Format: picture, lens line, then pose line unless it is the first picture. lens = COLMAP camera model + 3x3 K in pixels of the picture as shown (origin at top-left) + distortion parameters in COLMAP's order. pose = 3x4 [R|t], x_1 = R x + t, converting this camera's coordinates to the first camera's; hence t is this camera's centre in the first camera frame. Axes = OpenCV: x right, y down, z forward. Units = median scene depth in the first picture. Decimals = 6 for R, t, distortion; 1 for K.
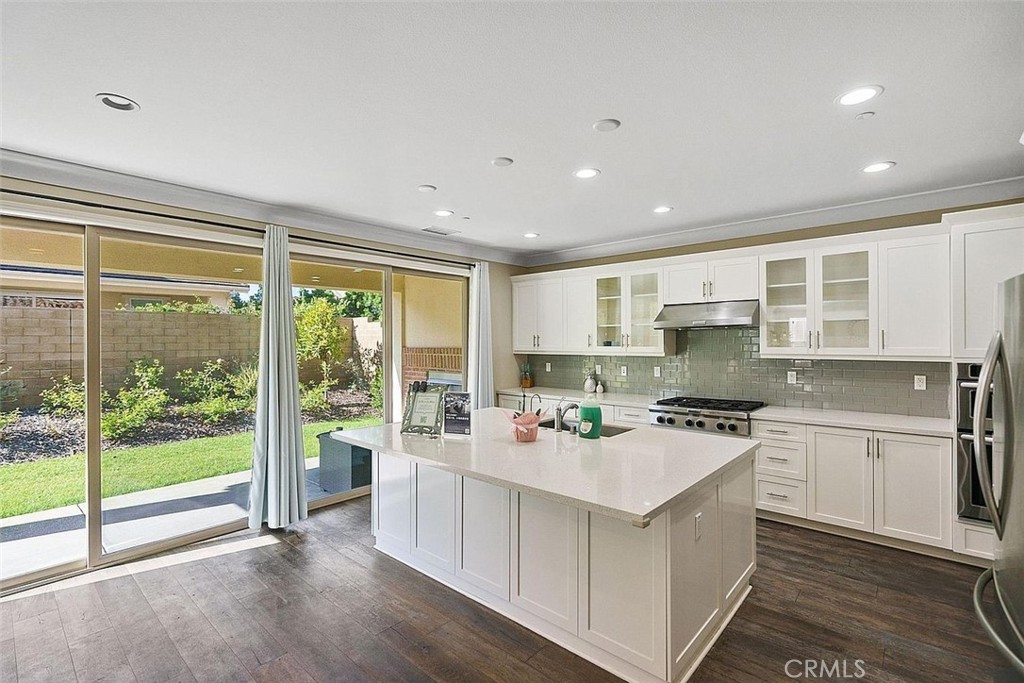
lens RADIAL K [[465.4, 0, 512.2], [0, 465.4, 340.5], [0, 0, 1]] dist [0.004454, -0.000206]
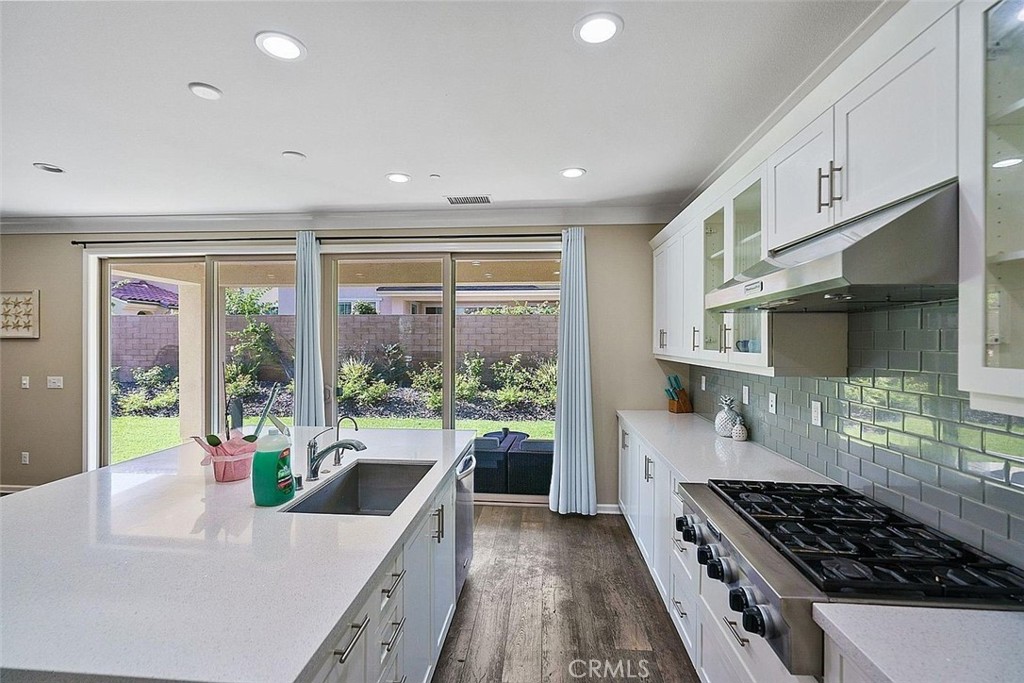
lens RADIAL K [[465.4, 0, 510.6], [0, 465.4, 343.1], [0, 0, 1]] dist [0.004454, -0.000206]
pose [[0.603366, 0.012463, -0.797367, 0.309686], [-0.005912, 0.999920, 0.011154, 0.000555], [0.797443, -0.002016, 0.603391, 0.338543]]
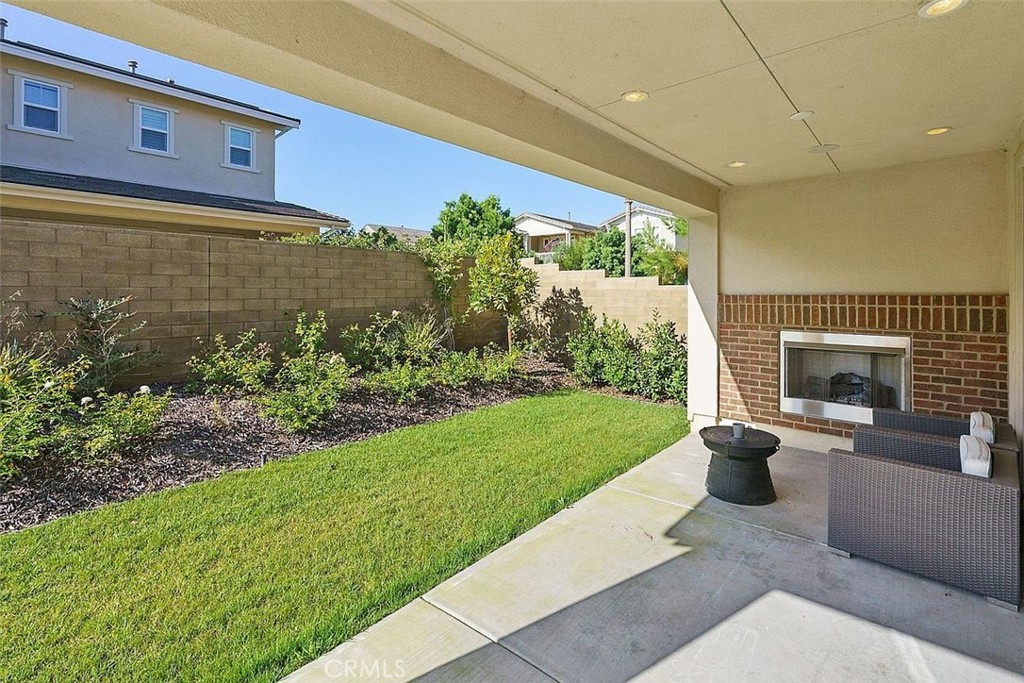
lens RADIAL K [[465.4, 0, 478.5], [0, 465.4, 292.0], [0, 0, 1]] dist [0.004454, -0.000206]
pose [[0.999901, 0.004152, 0.013469, -0.579344], [-0.004113, 0.999987, -0.002925, 0.014239], [-0.013481, 0.002869, 0.999905, 0.322634]]
